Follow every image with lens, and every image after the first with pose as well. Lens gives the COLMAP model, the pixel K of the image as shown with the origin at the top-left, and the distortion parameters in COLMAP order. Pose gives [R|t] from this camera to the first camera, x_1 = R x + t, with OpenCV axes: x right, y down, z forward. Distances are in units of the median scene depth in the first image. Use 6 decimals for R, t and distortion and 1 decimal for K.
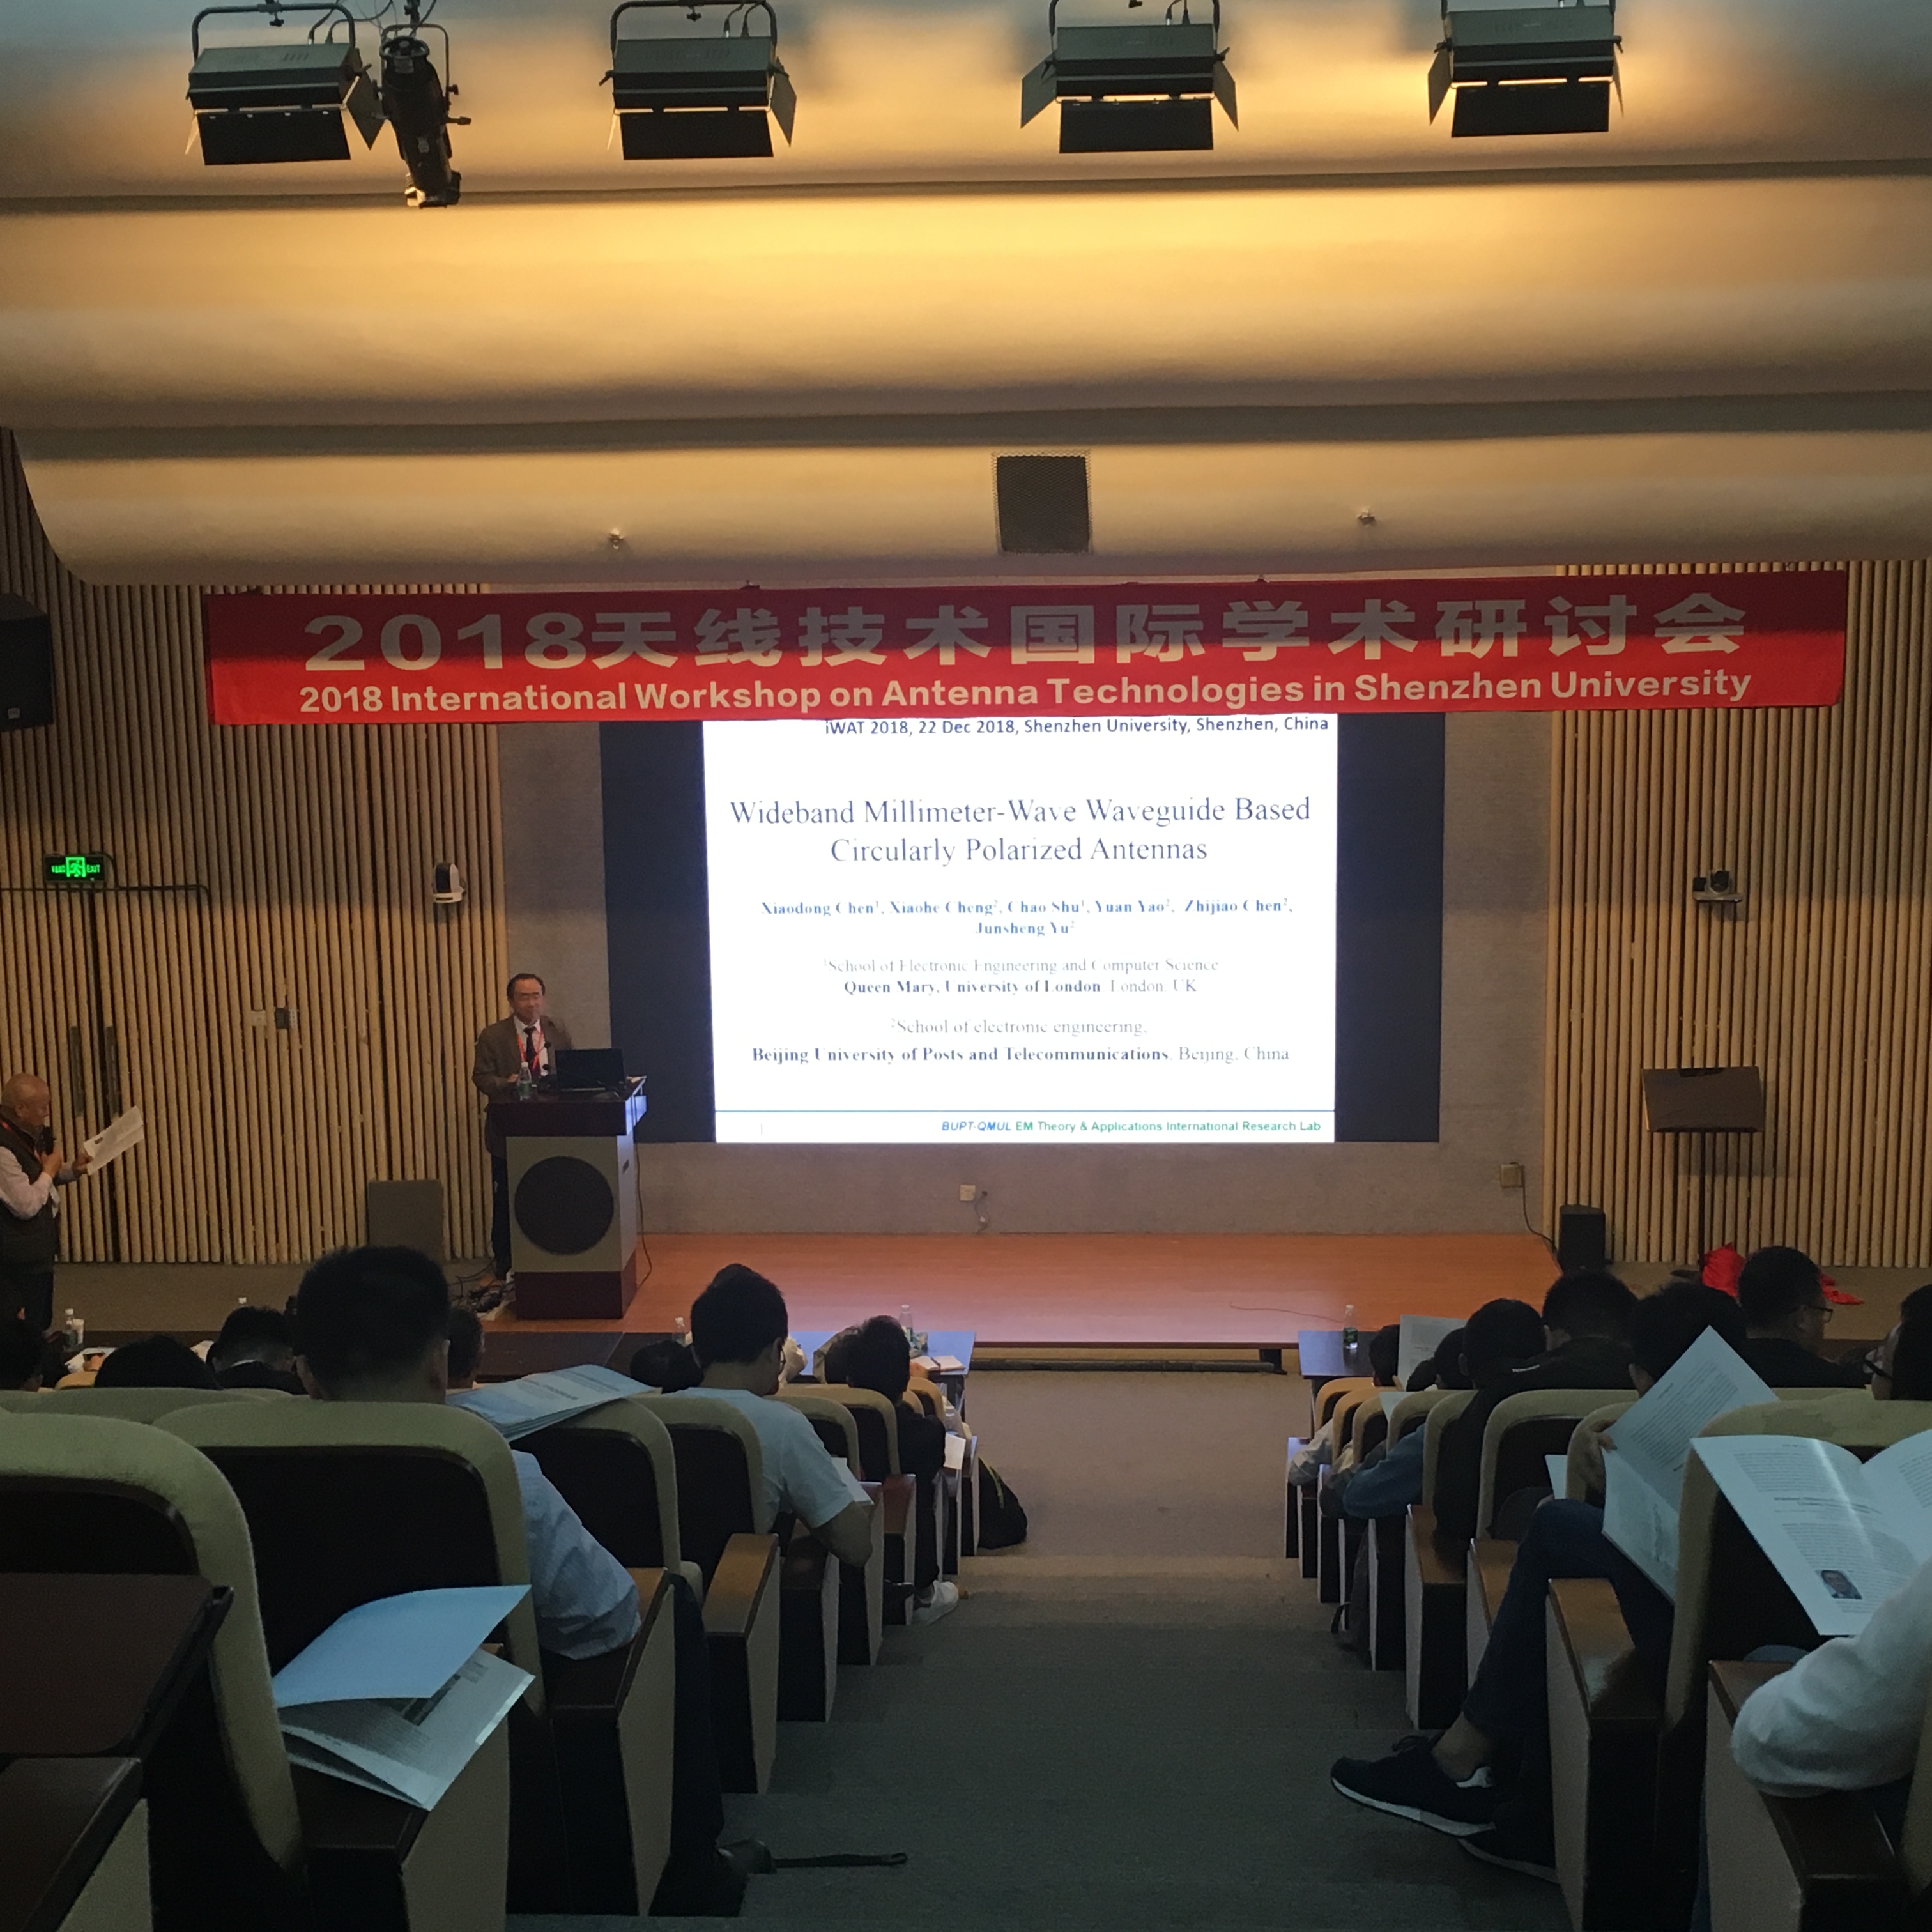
lens RADIAL K [[2901.8, 0, 963.8], [0, 2901.8, 970.2], [0, 0, 1]] dist [0.024596, 0.000000]
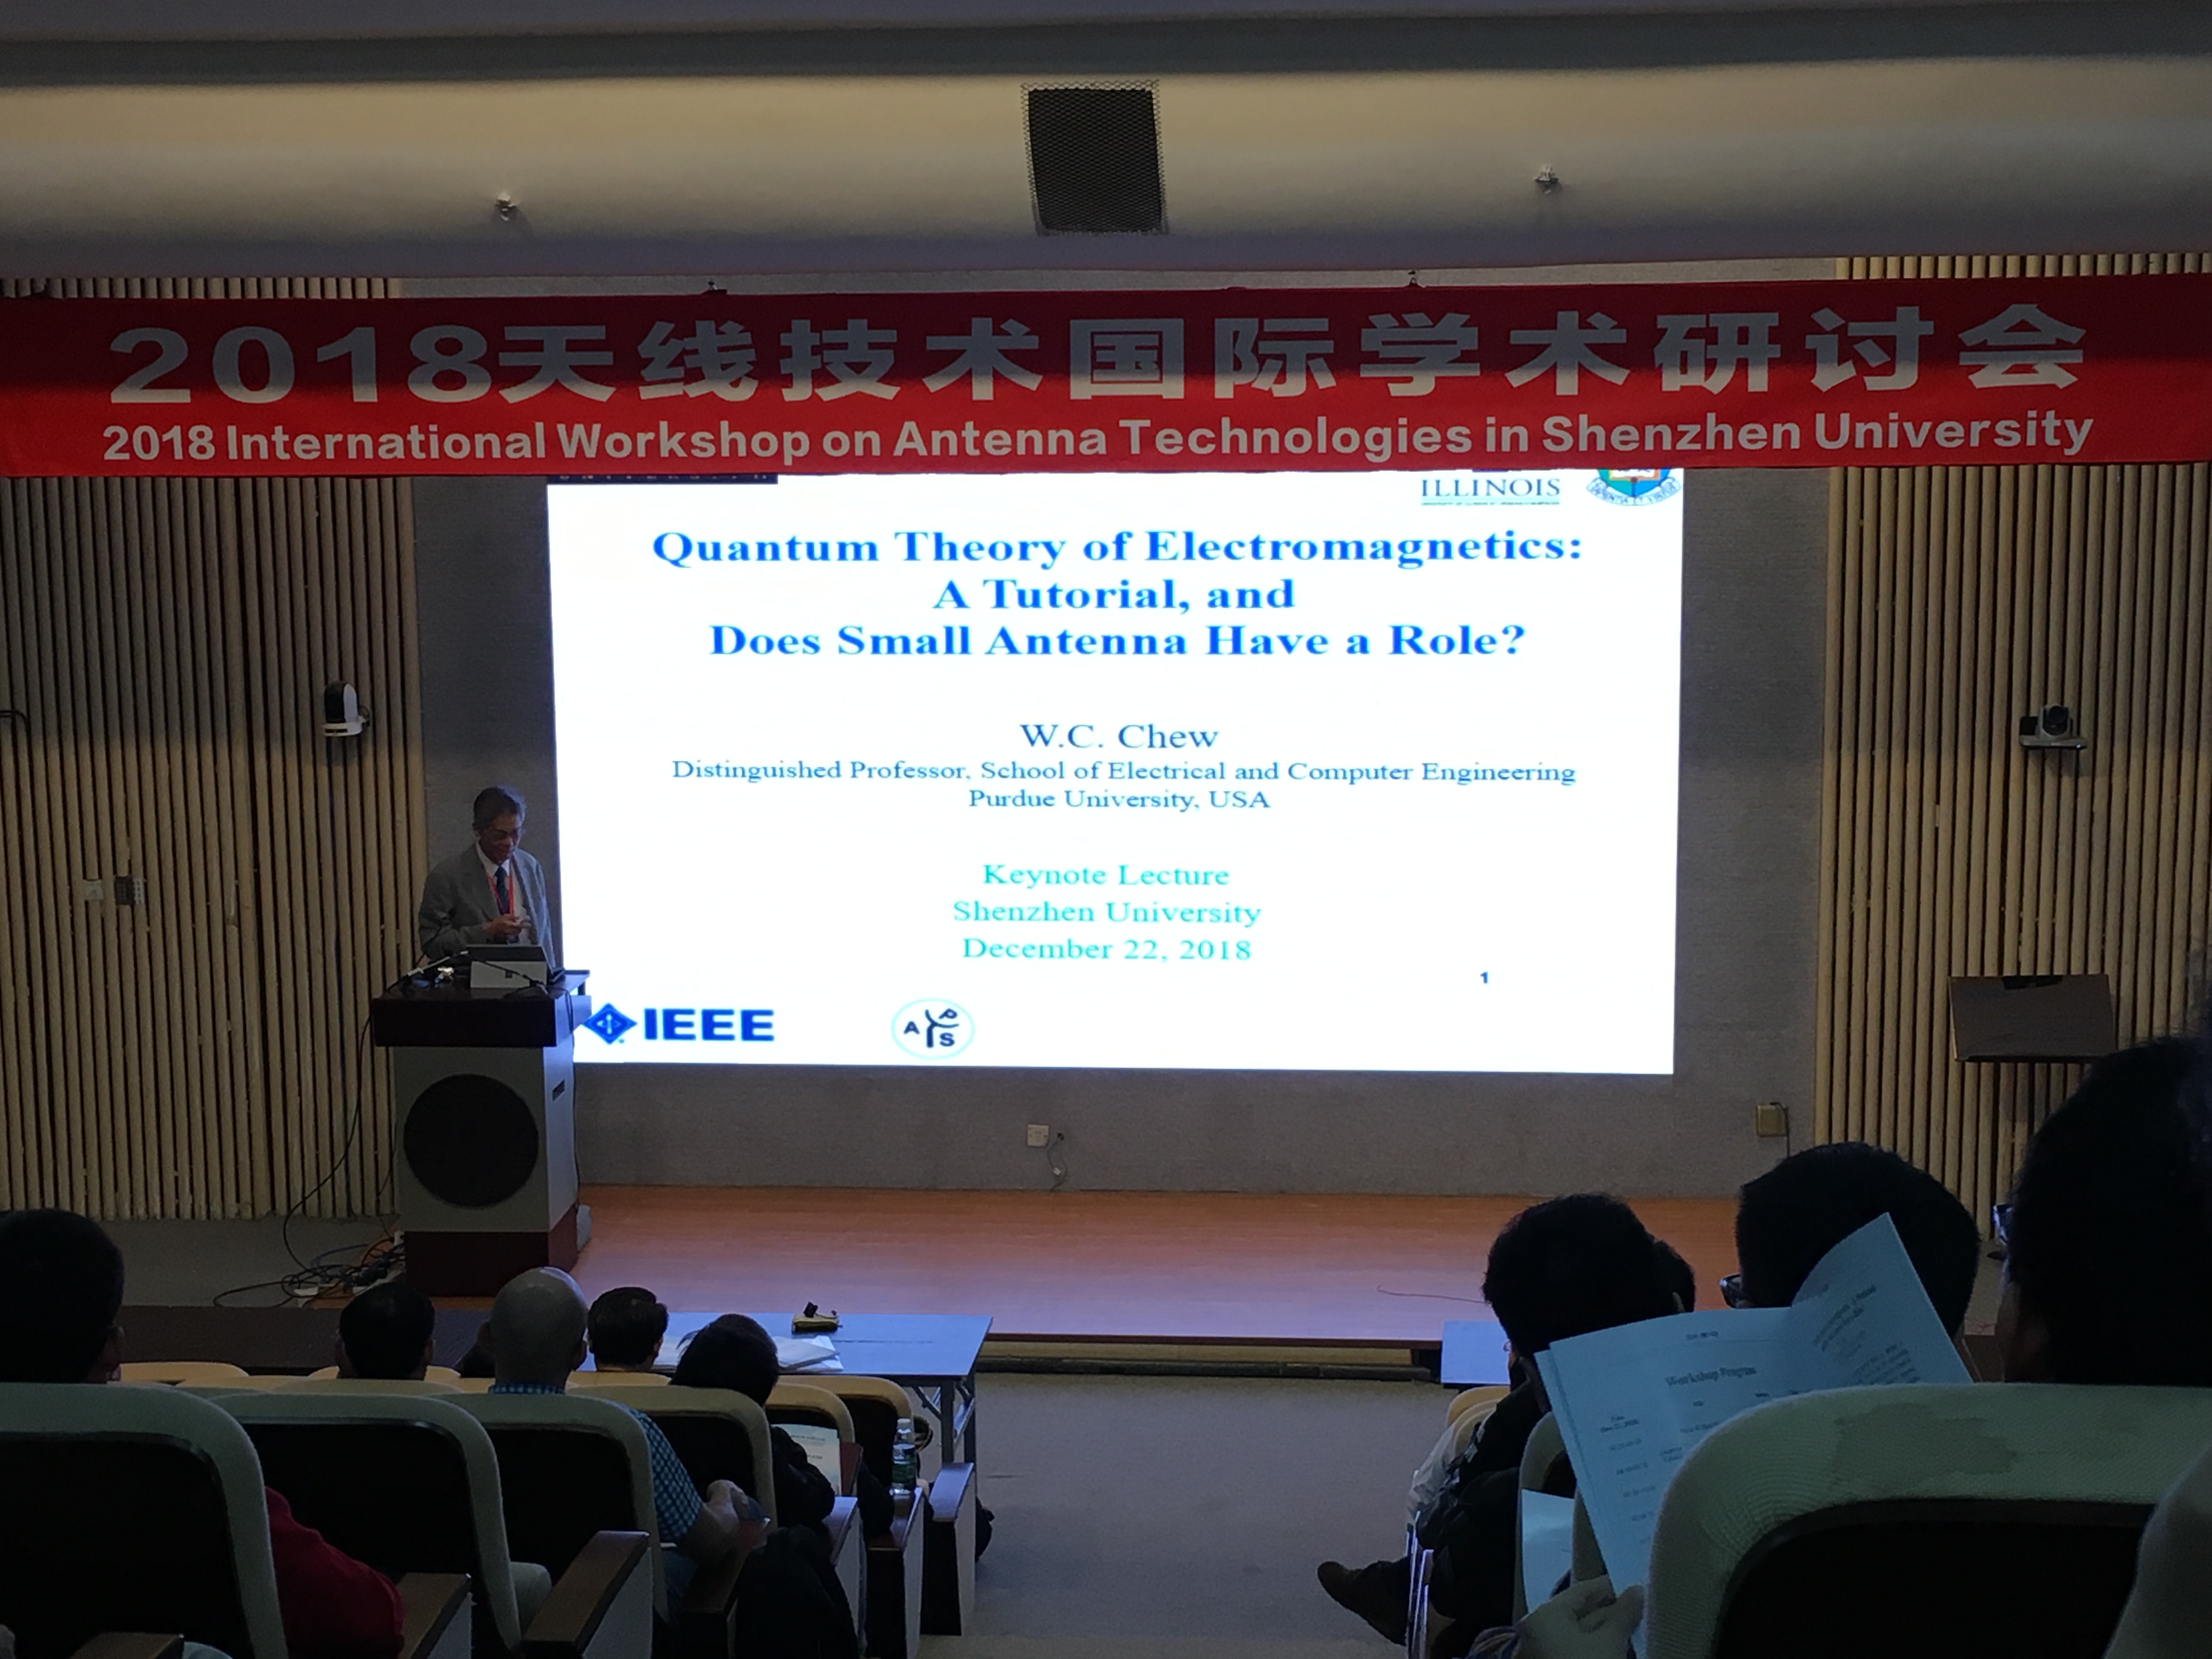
lens RADIAL K [[3417.0, 0, 1108.7], [0, 3417.0, 824.6], [0, 0, 1]] dist [0.026834, 0.000000]
pose [[0.999587, 0.009379, -0.027149, 0.050061], [-0.010098, 0.999599, -0.026441, 0.023715], [0.026890, 0.026704, 0.999282, 0.145412]]
